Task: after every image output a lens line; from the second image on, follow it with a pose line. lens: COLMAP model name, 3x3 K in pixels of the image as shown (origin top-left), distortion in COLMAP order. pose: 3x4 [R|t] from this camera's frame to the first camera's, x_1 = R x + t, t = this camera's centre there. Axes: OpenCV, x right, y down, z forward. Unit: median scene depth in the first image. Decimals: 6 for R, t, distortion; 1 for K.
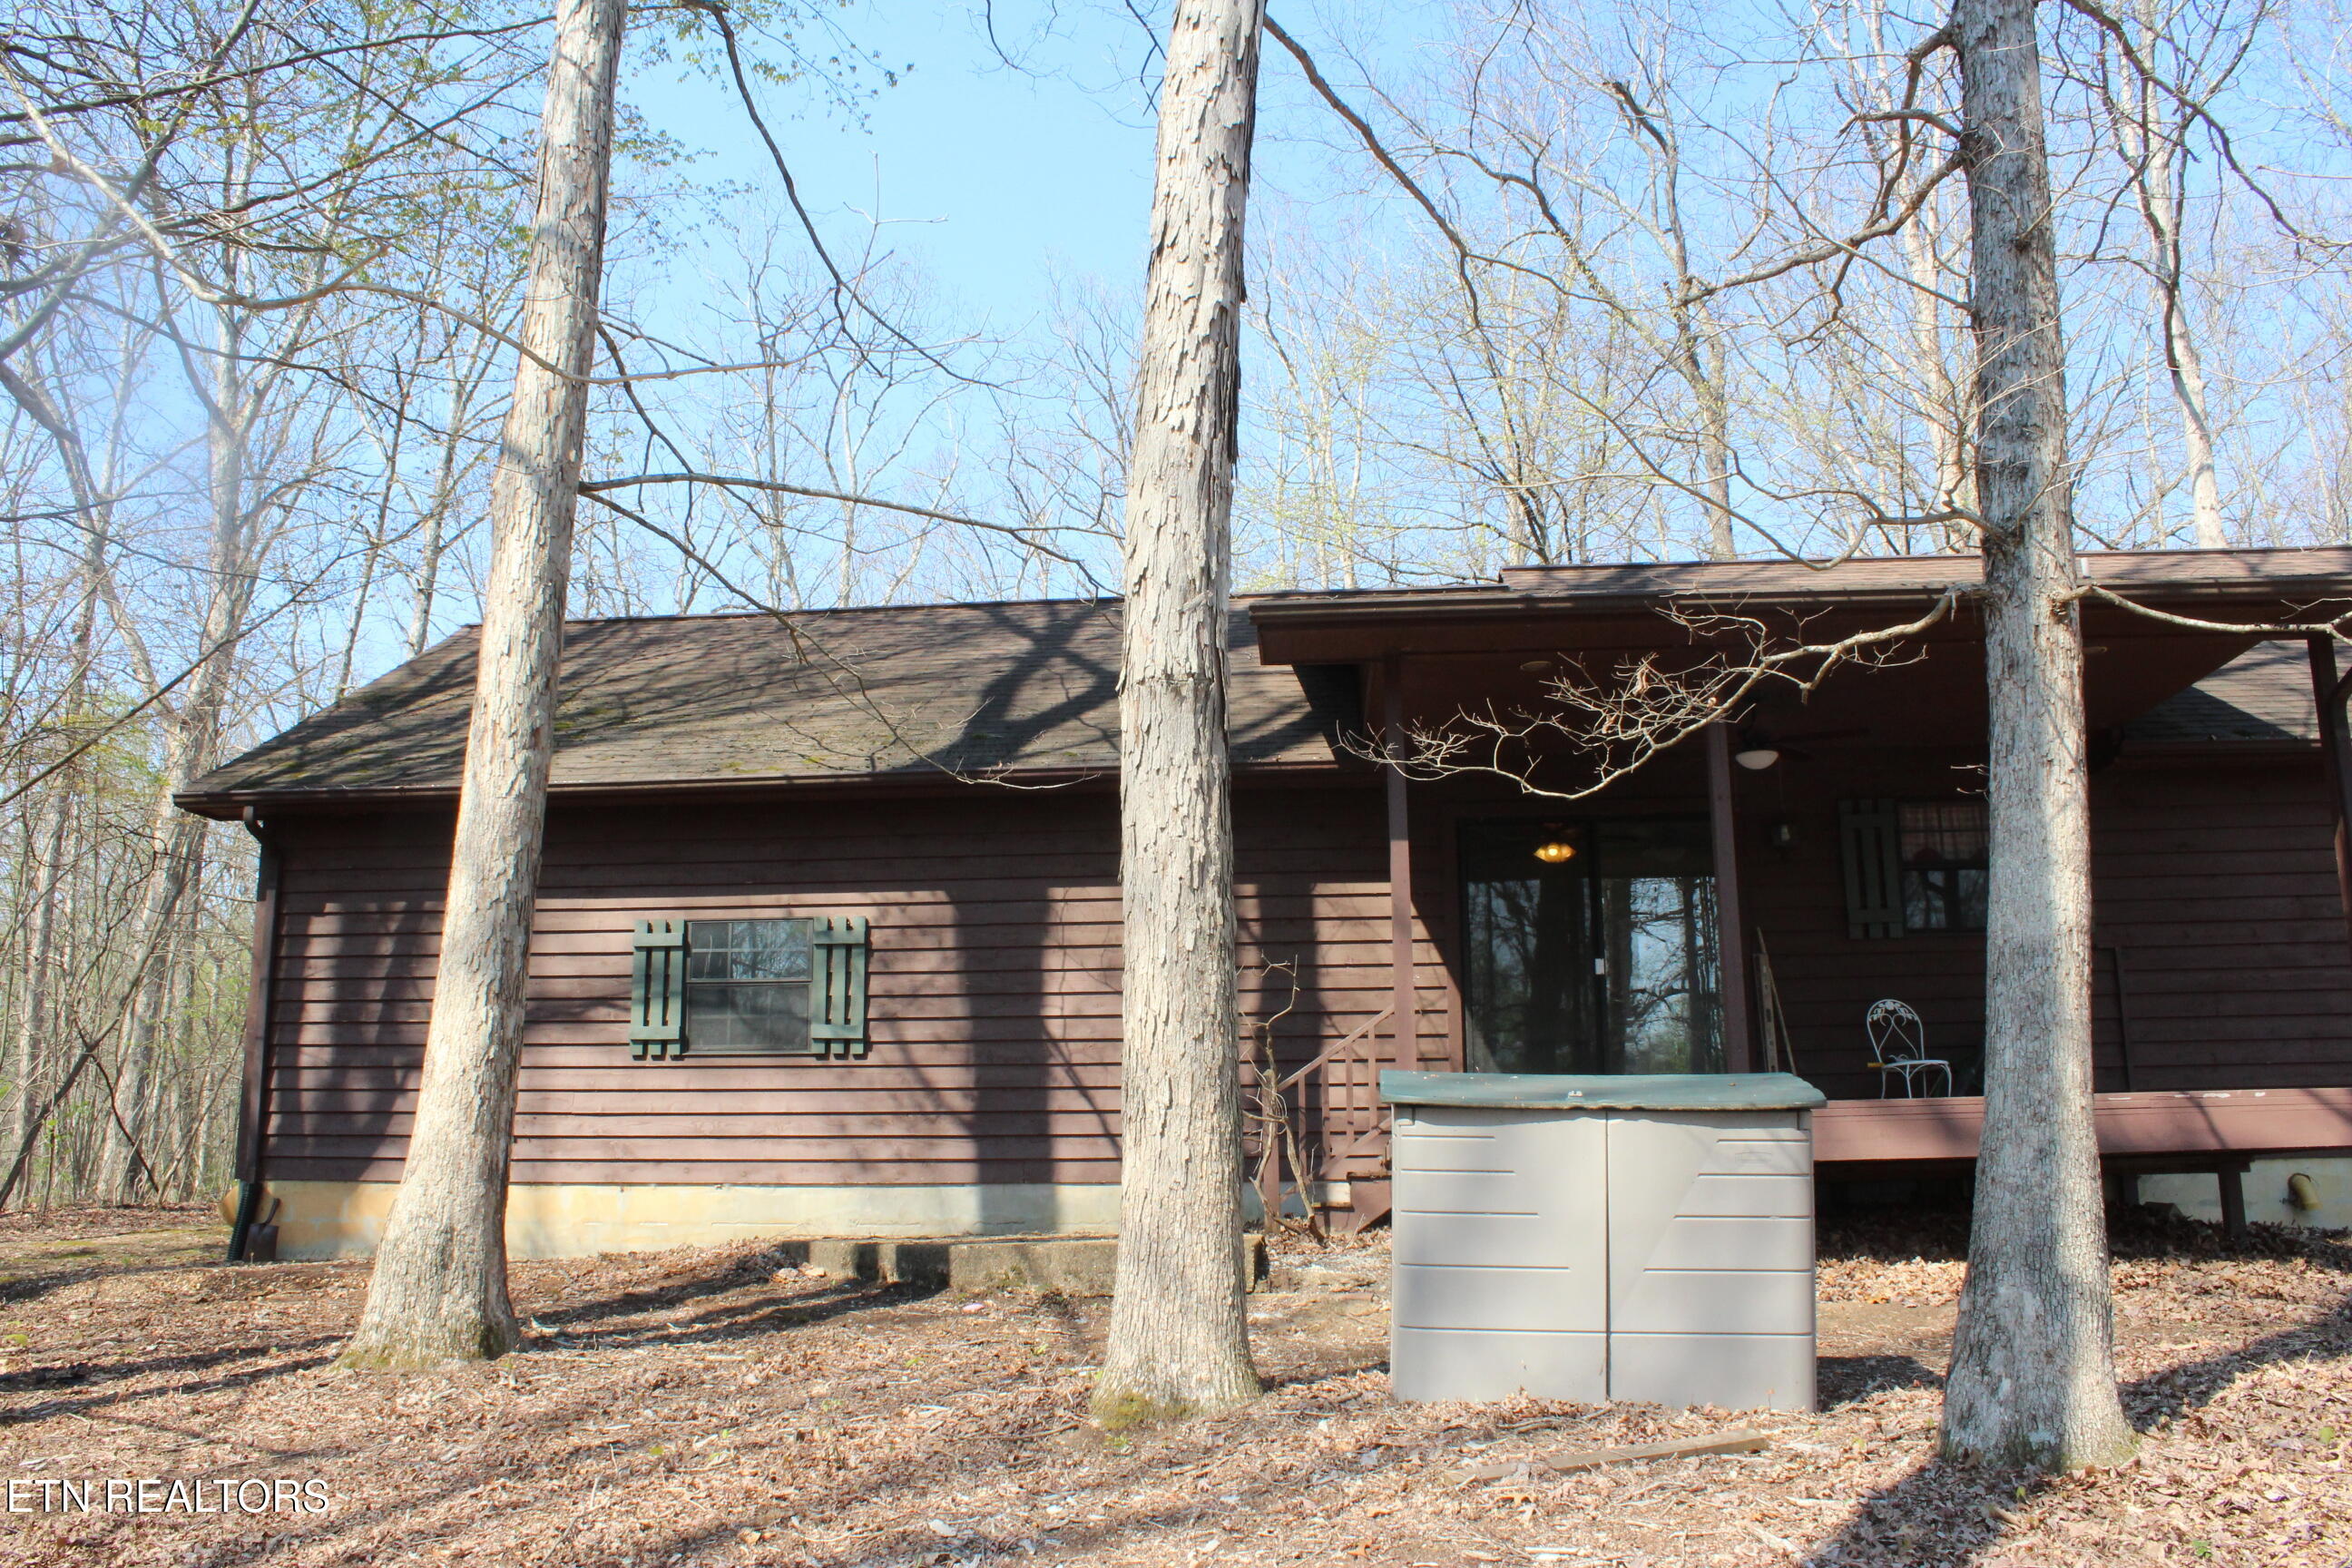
lens RADIAL K [[1971.2, 0, 1150.9], [0, 1971.2, 795.3], [0, 0, 1]] dist [-0.161385, 0.153971]
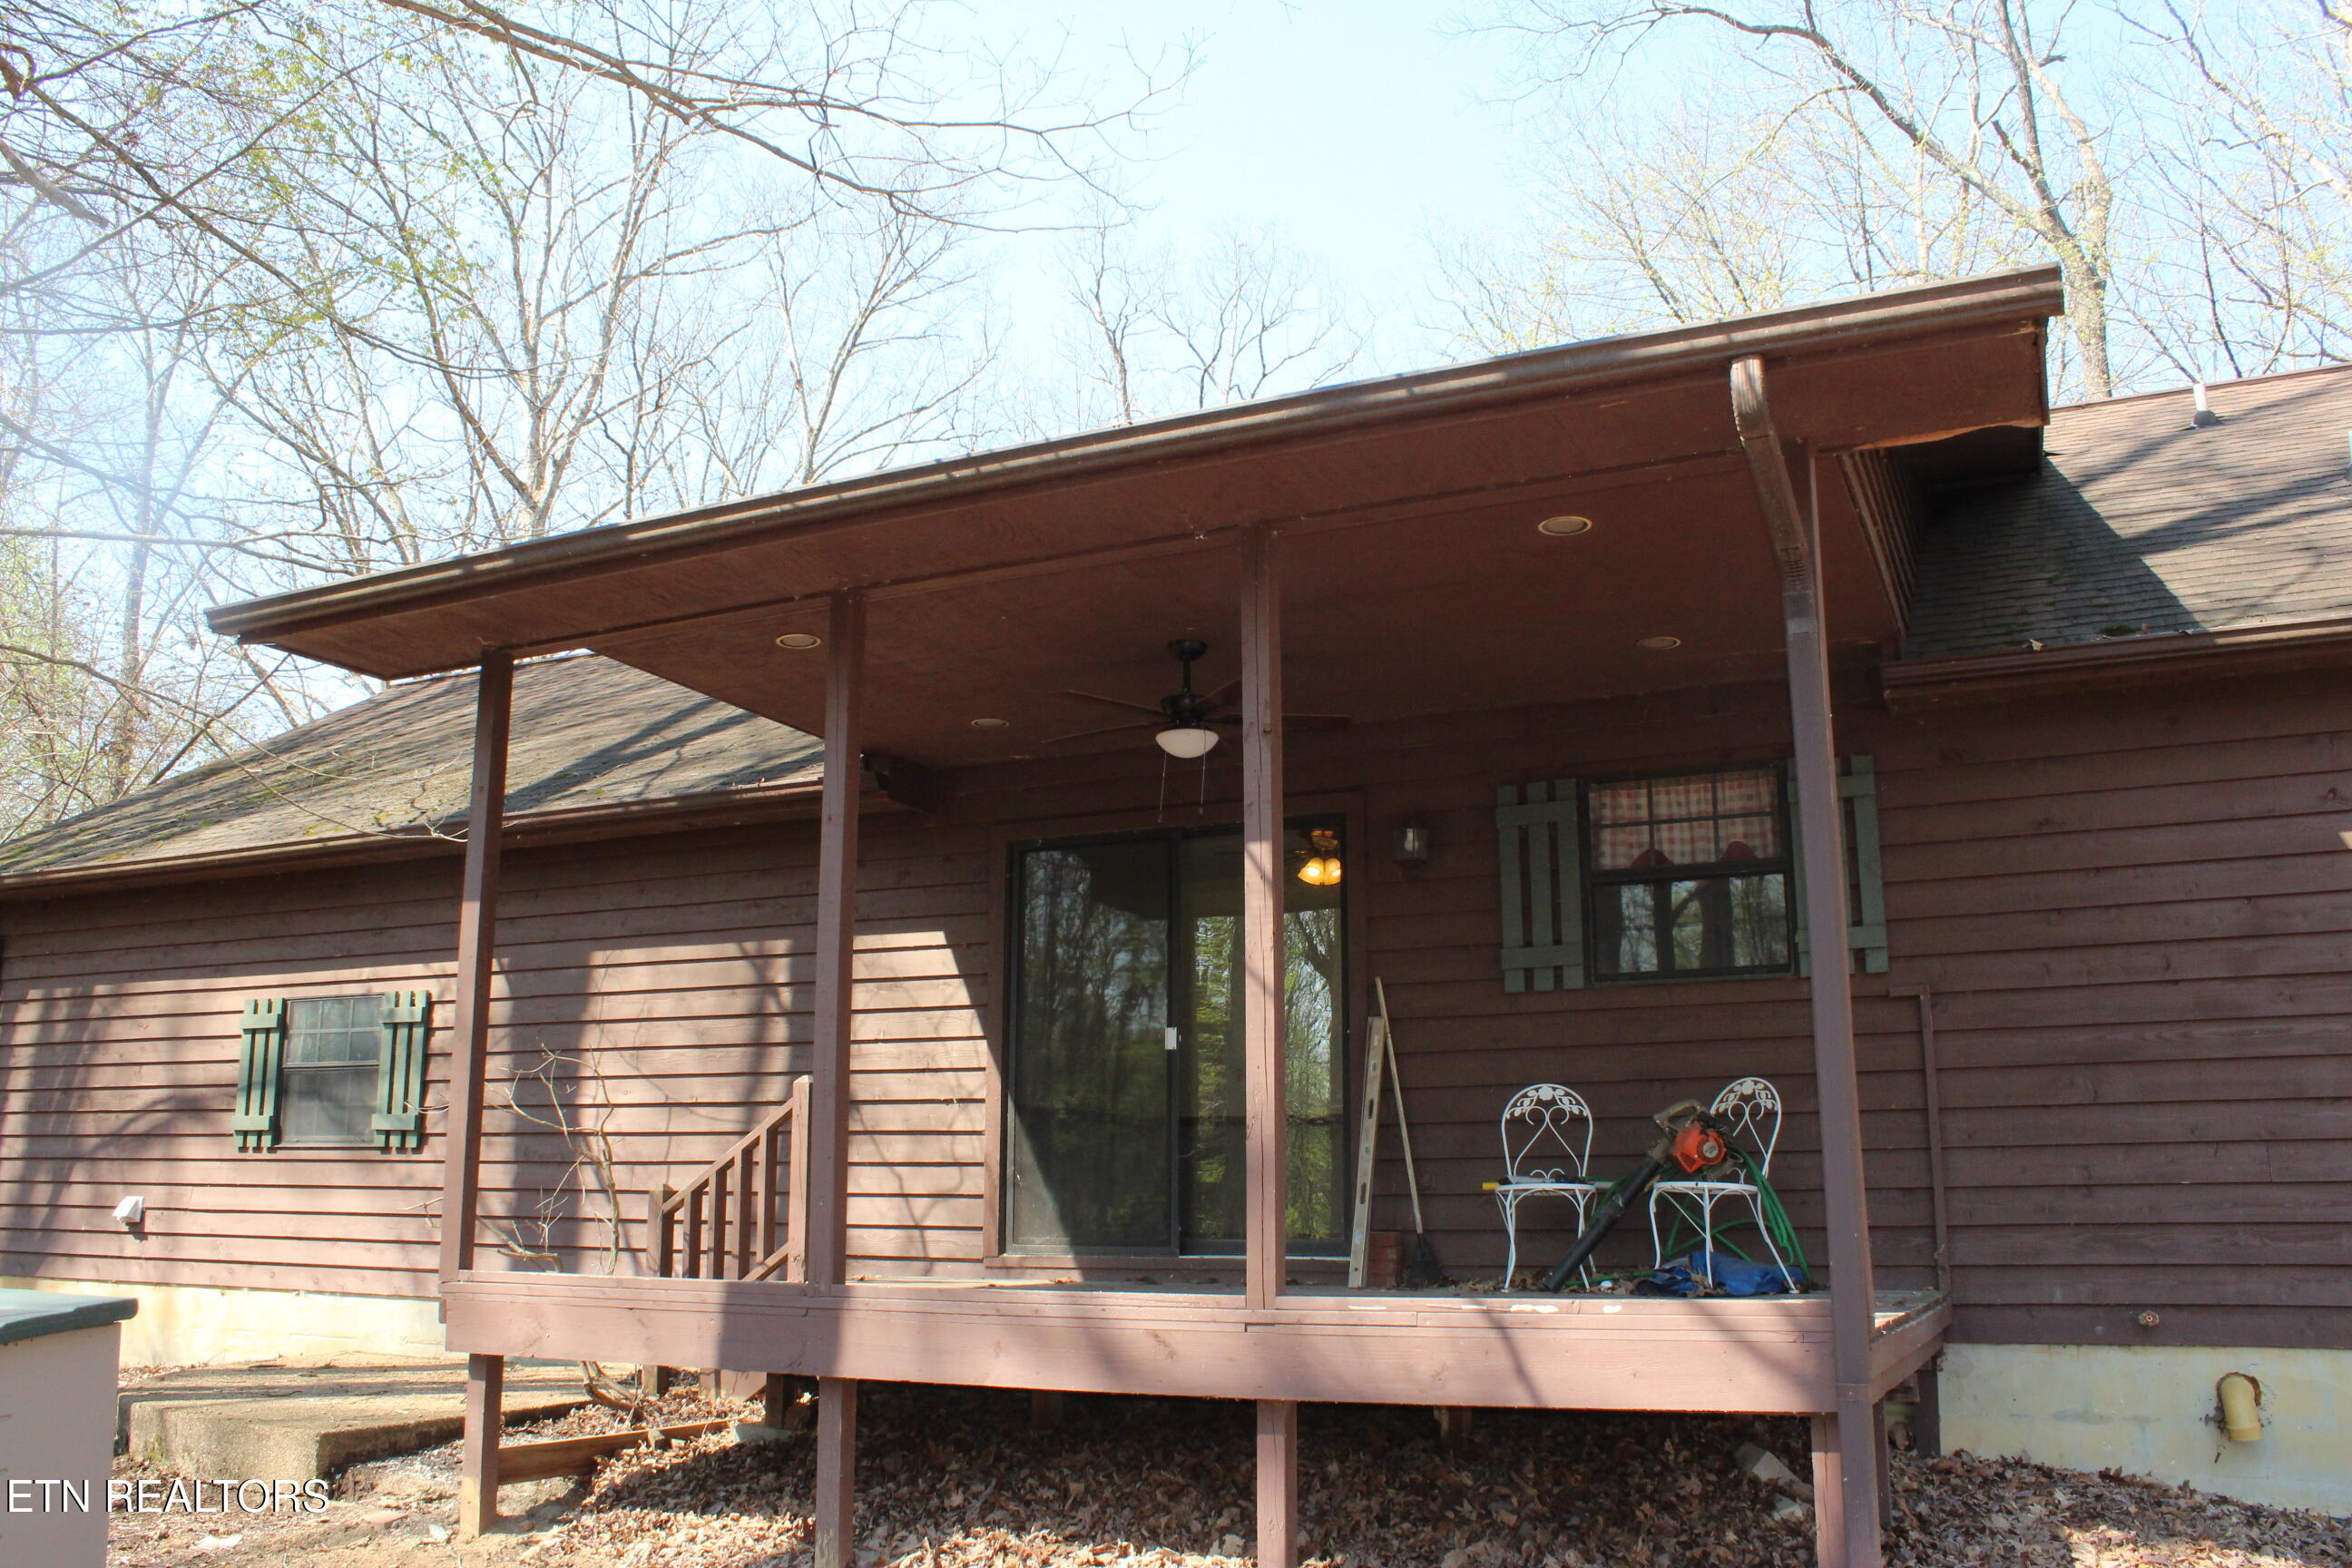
lens RADIAL K [[1971.2, 0, 1150.9], [0, 1971.2, 795.3], [0, 0, 1]] dist [-0.161385, 0.153971]
pose [[0.932260, -0.064936, -0.355914, 0.477320], [0.064454, 0.997833, -0.013226, 0.006809], [0.356002, -0.010610, 0.934425, 0.311116]]
